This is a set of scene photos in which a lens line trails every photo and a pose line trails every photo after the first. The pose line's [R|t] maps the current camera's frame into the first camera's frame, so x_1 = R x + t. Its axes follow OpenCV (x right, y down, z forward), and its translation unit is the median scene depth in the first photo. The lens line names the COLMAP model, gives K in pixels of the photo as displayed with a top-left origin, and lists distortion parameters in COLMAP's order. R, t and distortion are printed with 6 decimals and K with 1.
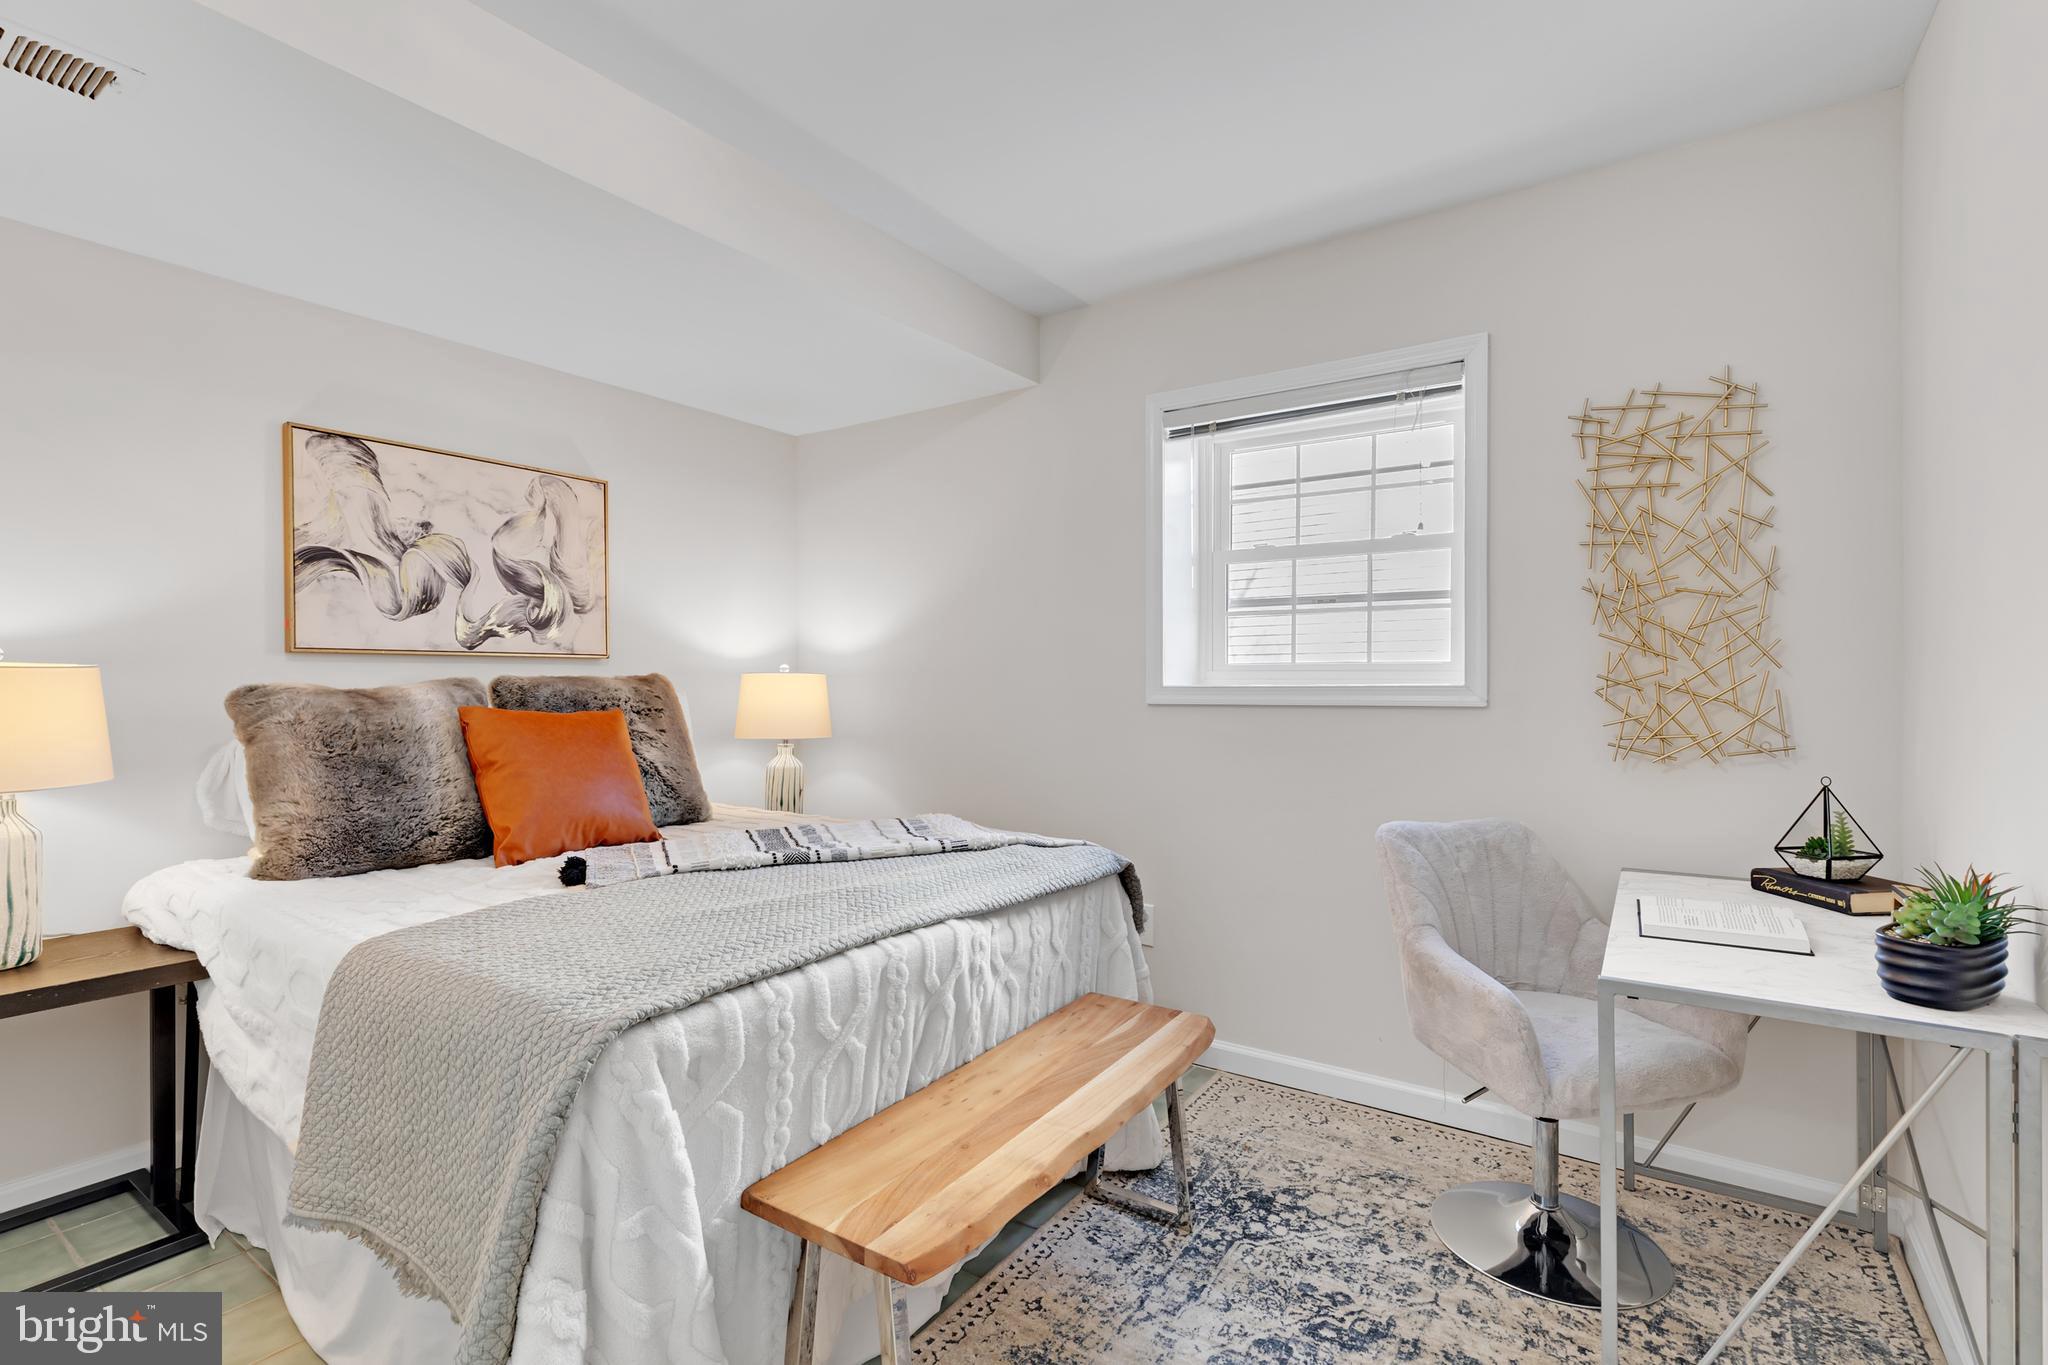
lens RADIAL K [[932.4, 0, 1032.5], [0, 932.4, 692.7], [0, 0, 1]] dist [0.006005, 0.000119]
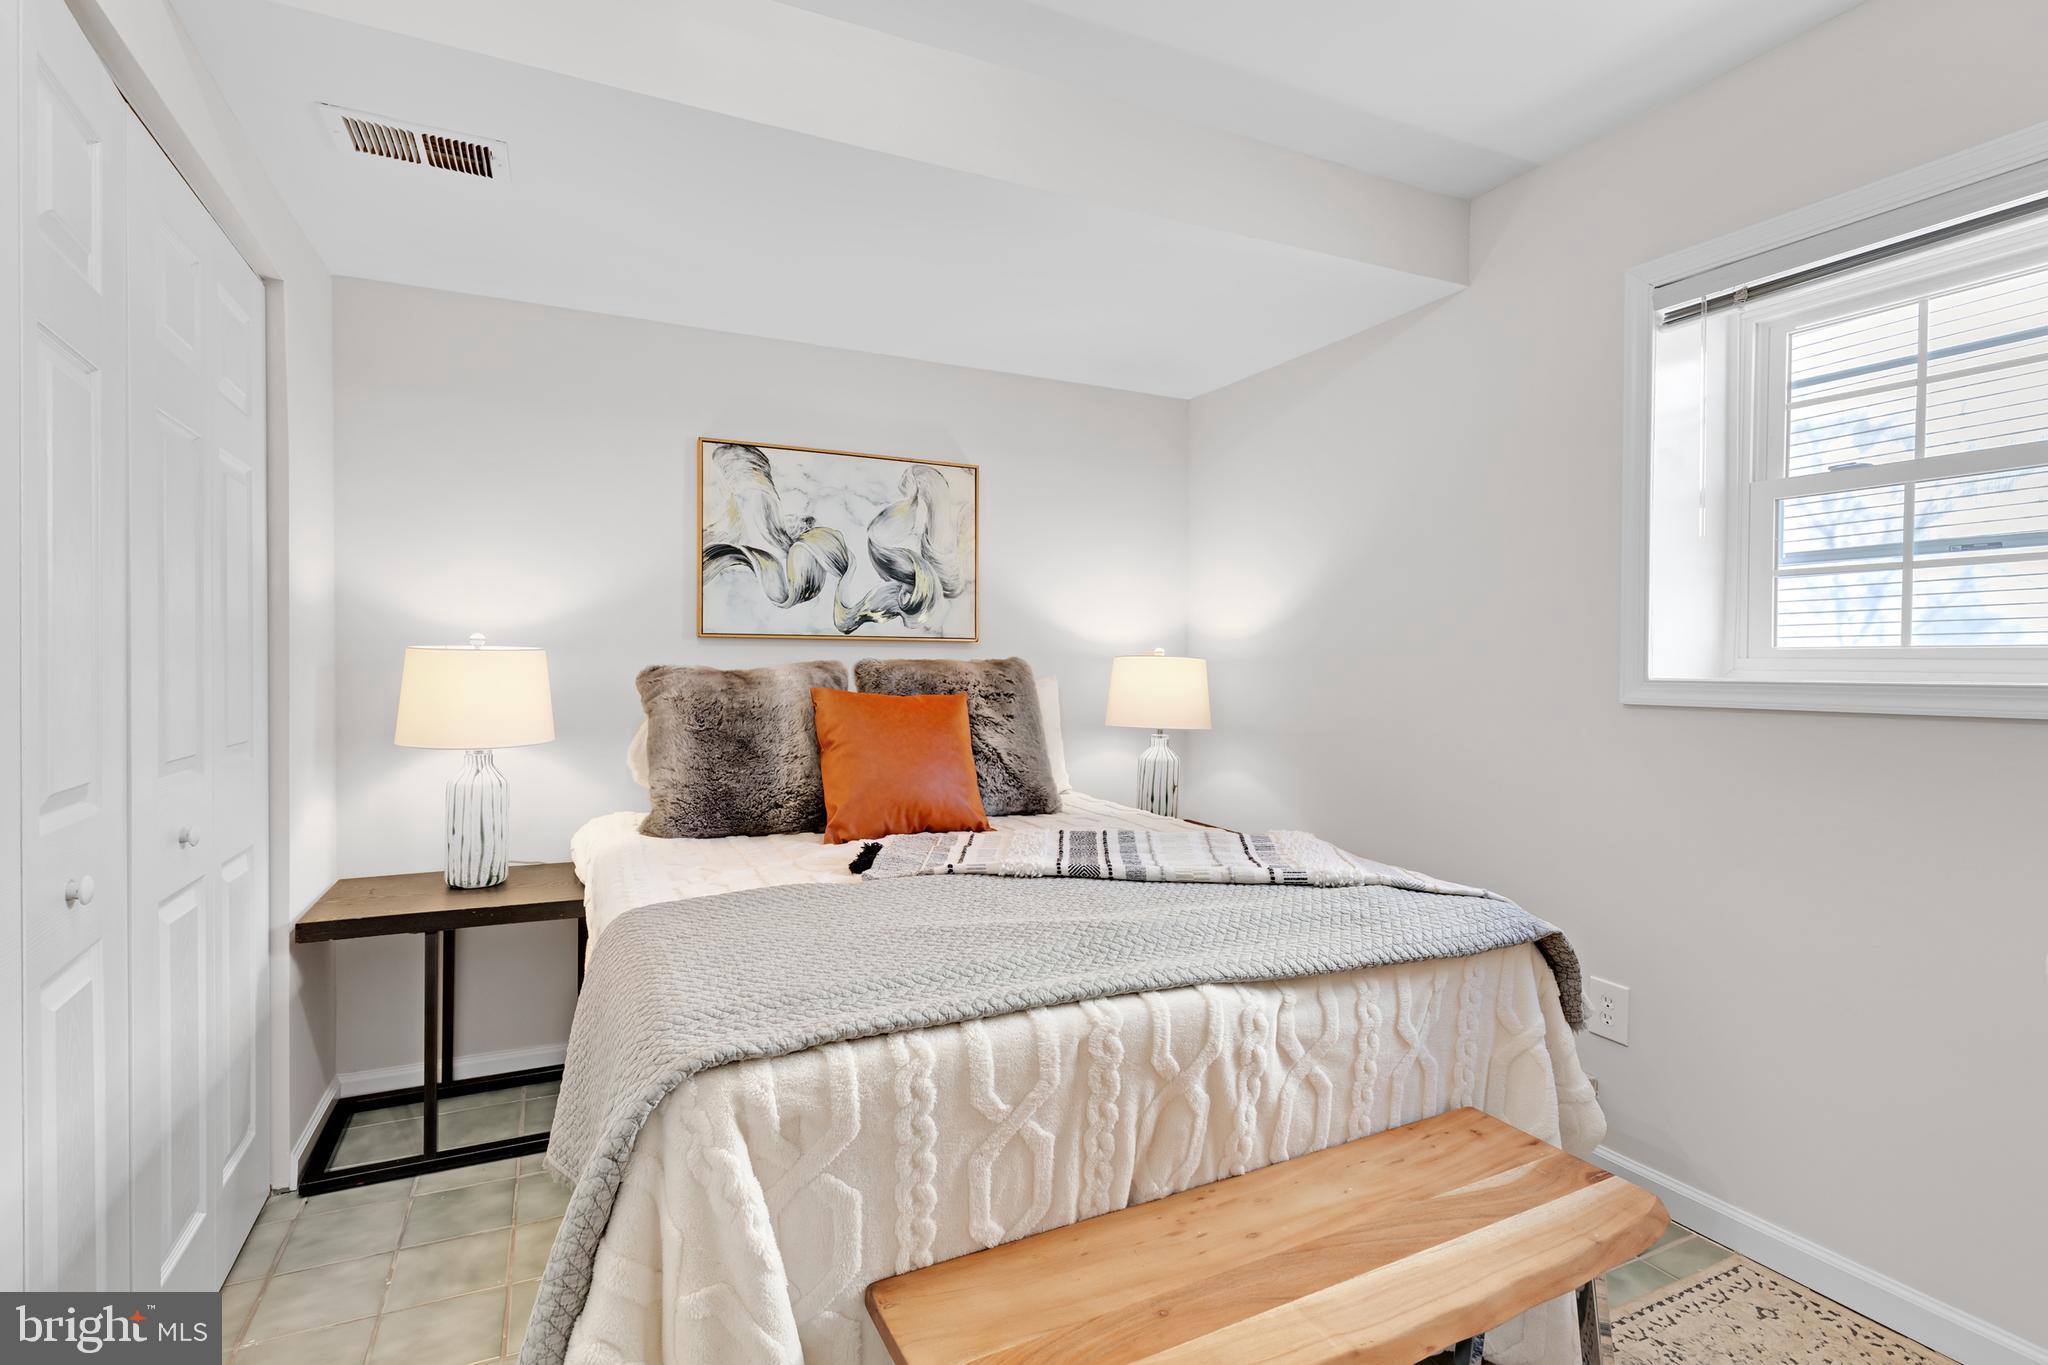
lens RADIAL K [[932.4, 0, 1020.9], [0, 932.4, 674.7], [0, 0, 1]] dist [0.006005, 0.000119]
pose [[0.858705, 0.015544, -0.512235, 0.130892], [-0.016445, 0.999861, 0.002772, -0.006743], [0.512207, 0.006044, 0.858841, 0.209856]]
